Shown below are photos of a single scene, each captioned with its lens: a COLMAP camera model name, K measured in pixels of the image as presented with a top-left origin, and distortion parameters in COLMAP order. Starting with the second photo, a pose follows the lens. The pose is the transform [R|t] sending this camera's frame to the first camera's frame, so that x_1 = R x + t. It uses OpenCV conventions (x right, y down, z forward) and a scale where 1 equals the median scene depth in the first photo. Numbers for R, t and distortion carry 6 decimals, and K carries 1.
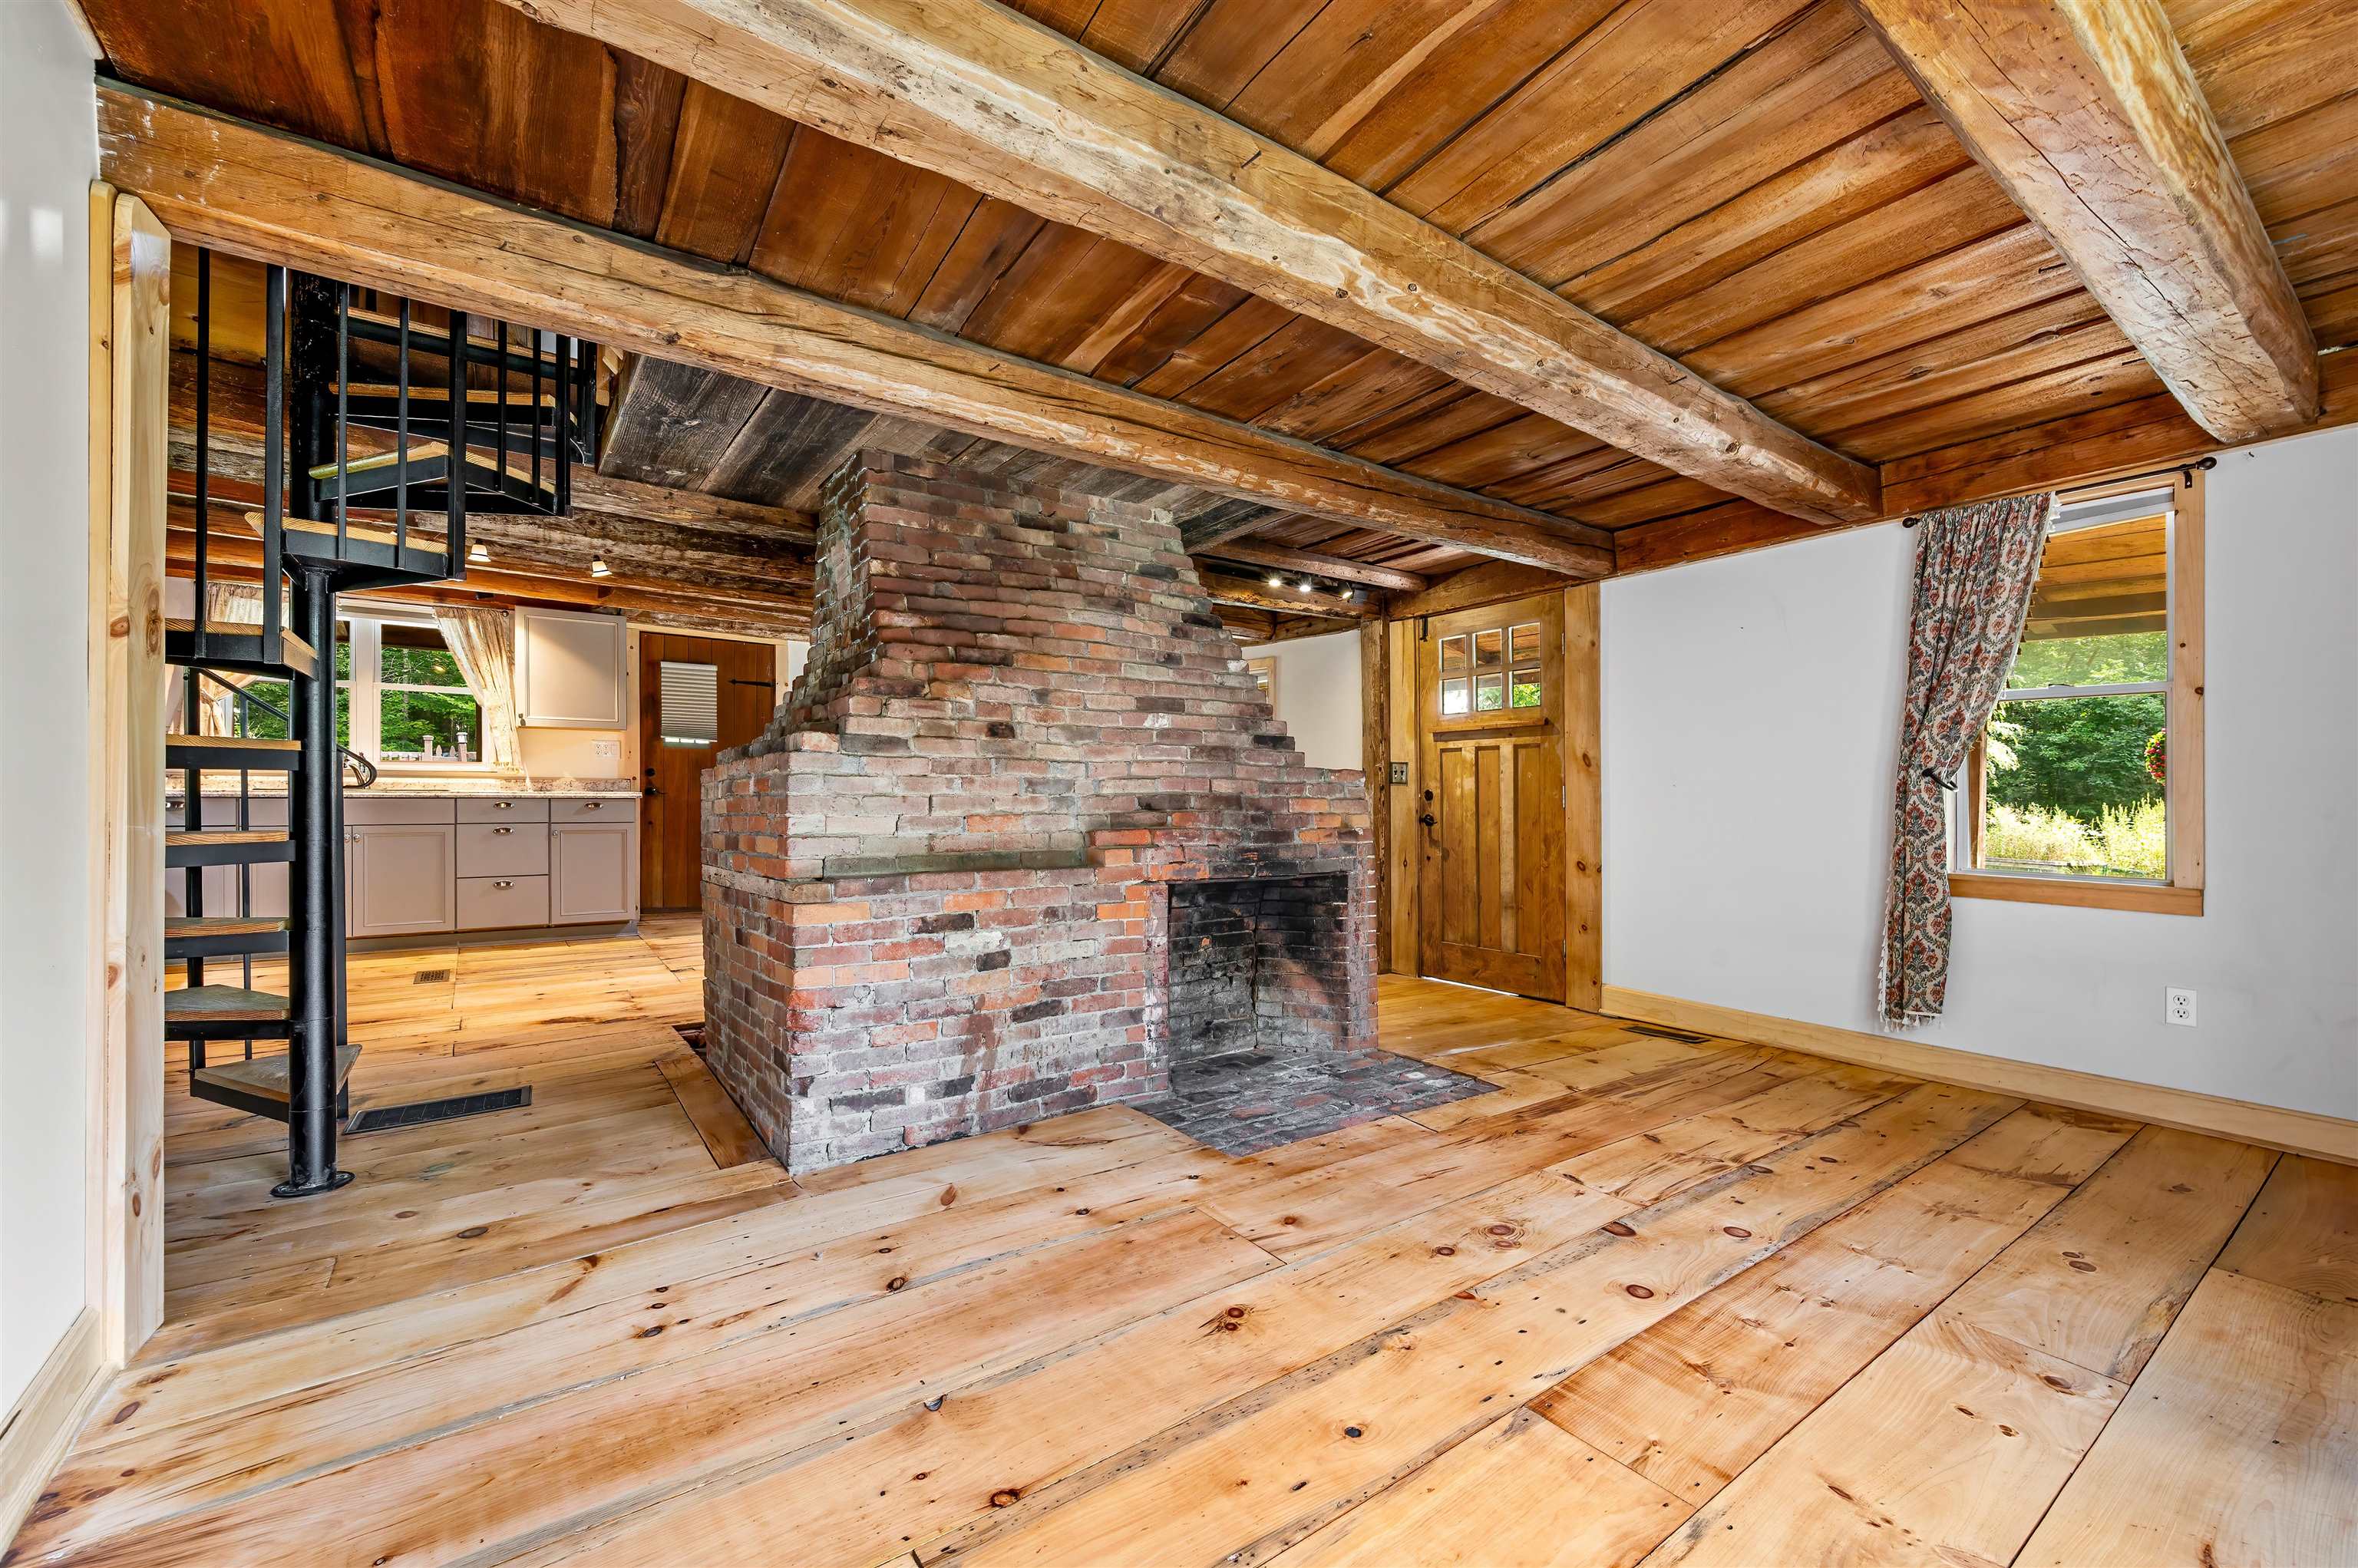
lens RADIAL K [[971.2, 0, 1082.5], [0, 971.2, 781.3], [0, 0, 1]] dist [-0.000708, 0.000102]
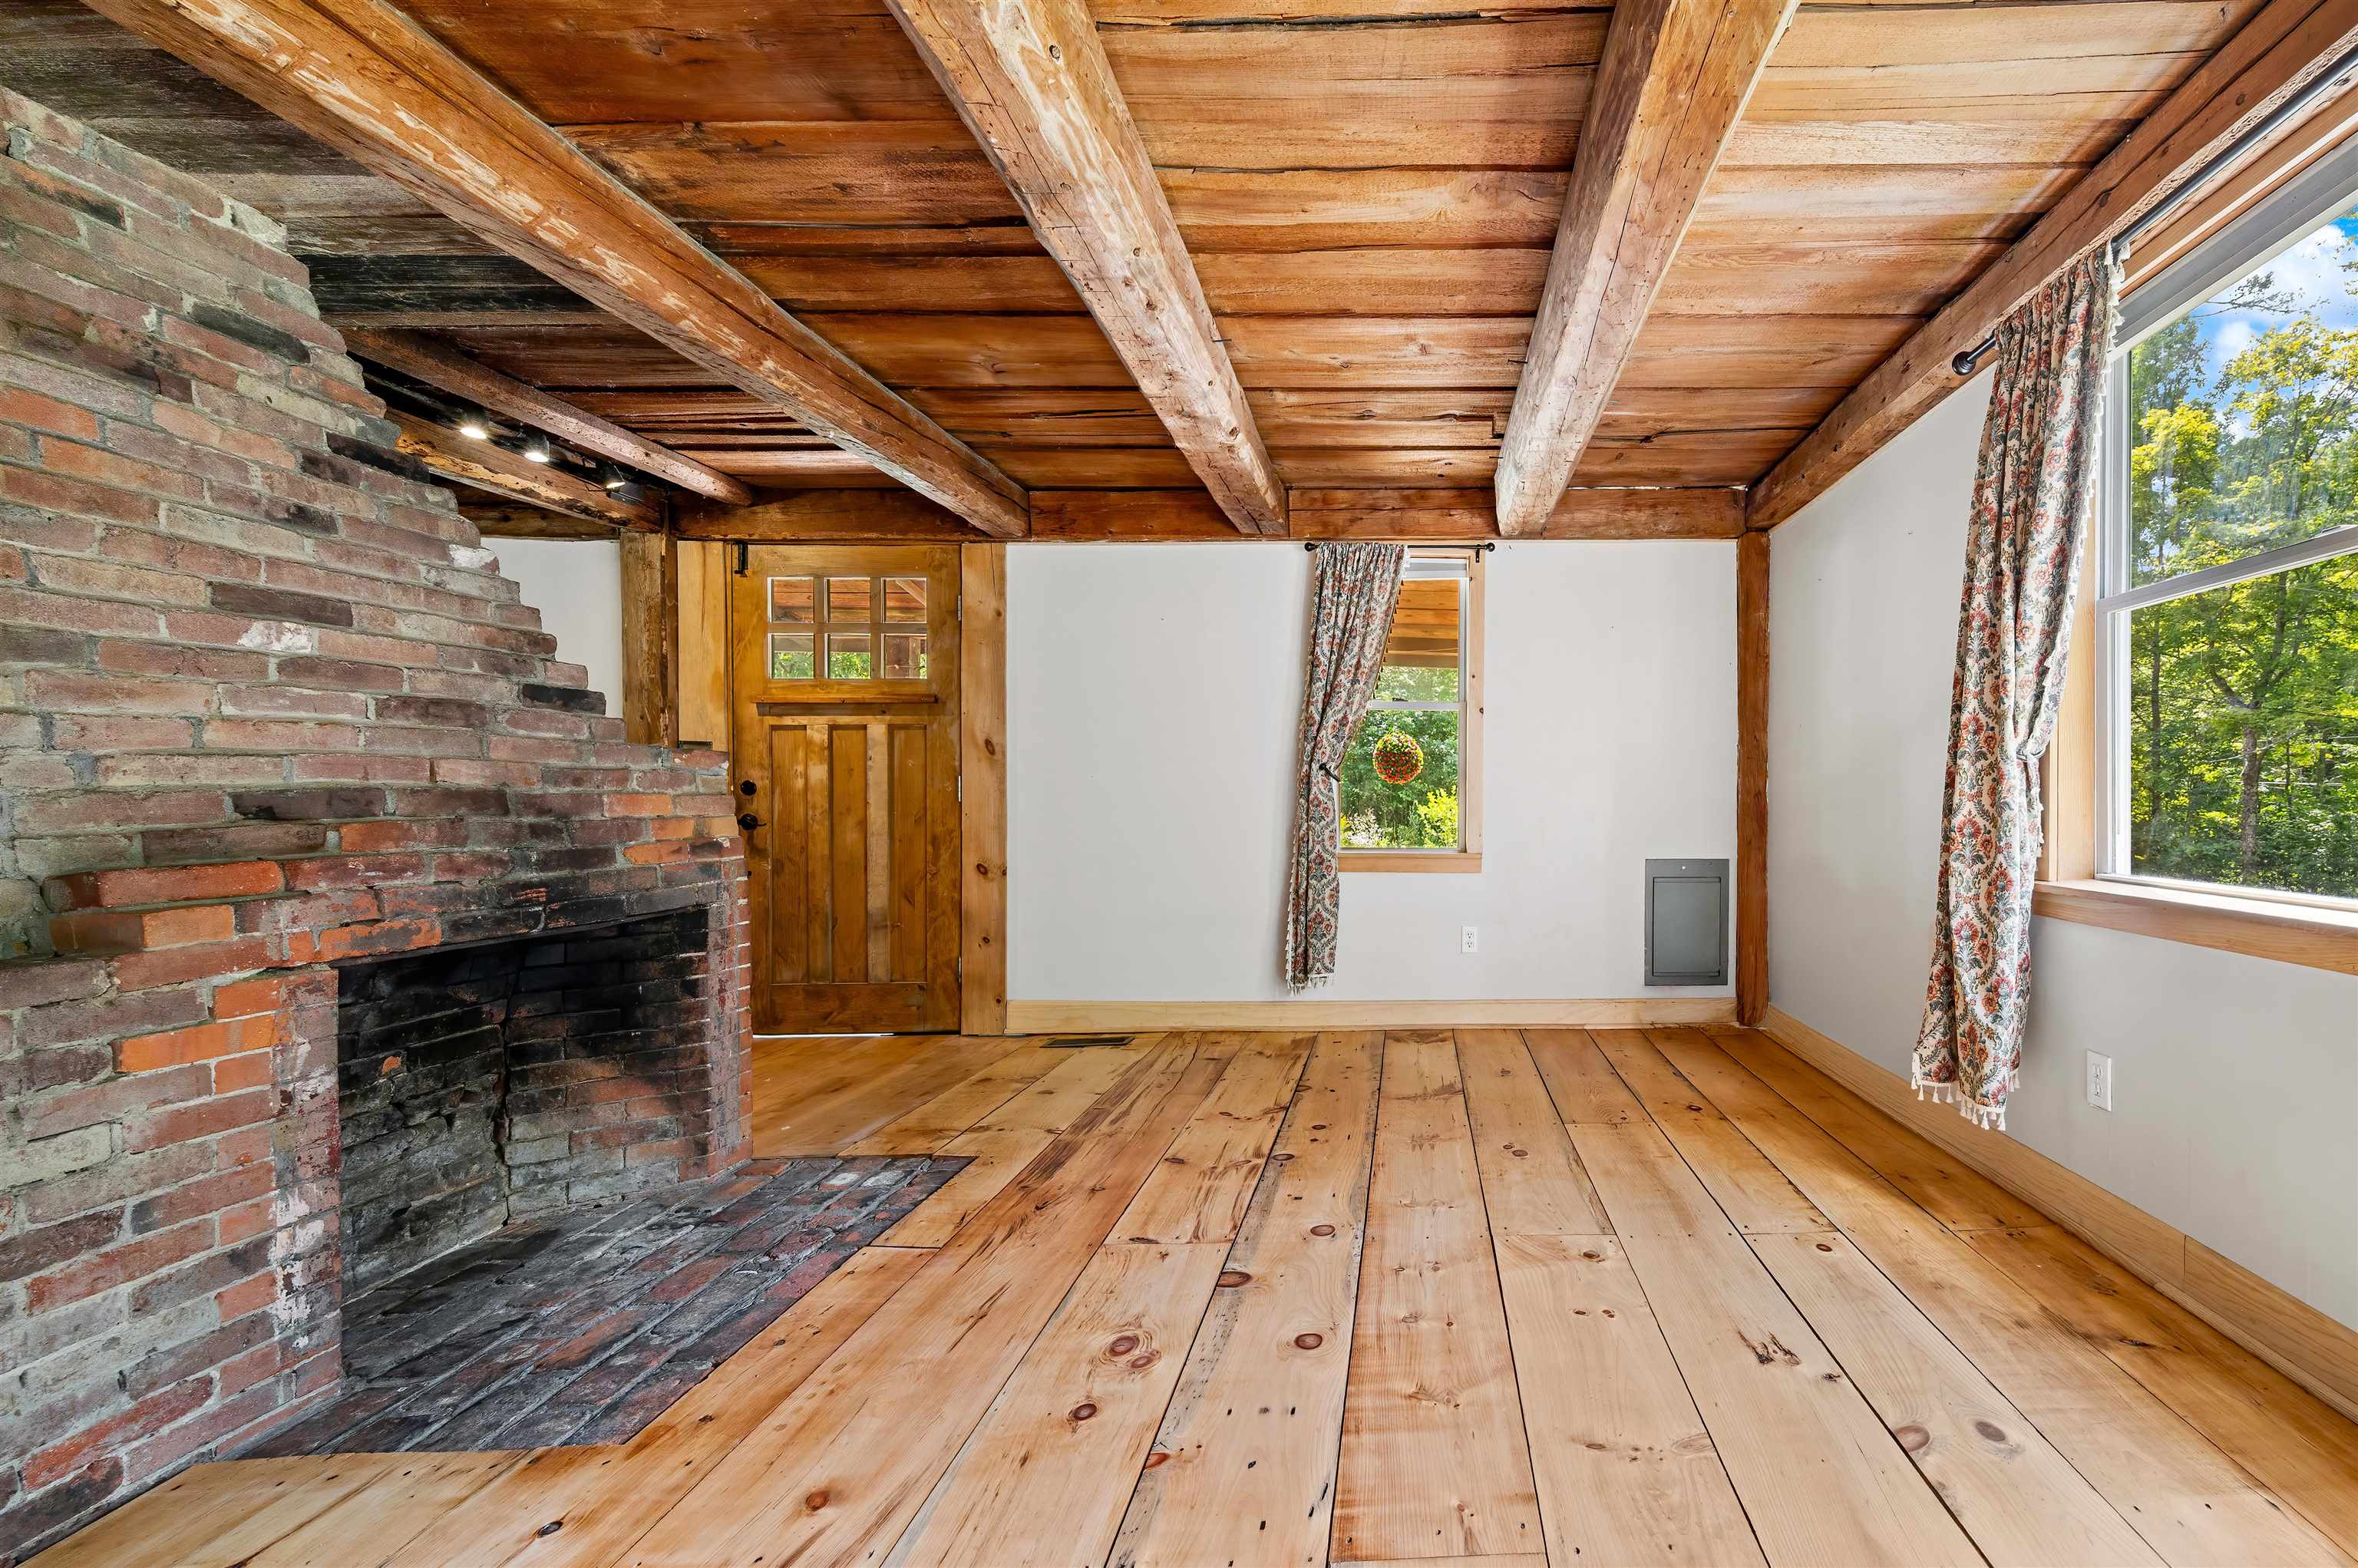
lens RADIAL K [[985.1, 0, 1178.8], [0, 985.1, 790.0], [0, 0, 1]] dist [-0.000929, 0.000076]
pose [[0.466122, -0.005725, 0.884702, -0.167113], [-0.009642, 0.999887, 0.011551, 0.004723], [-0.884668, -0.013915, 0.466014, 0.407296]]
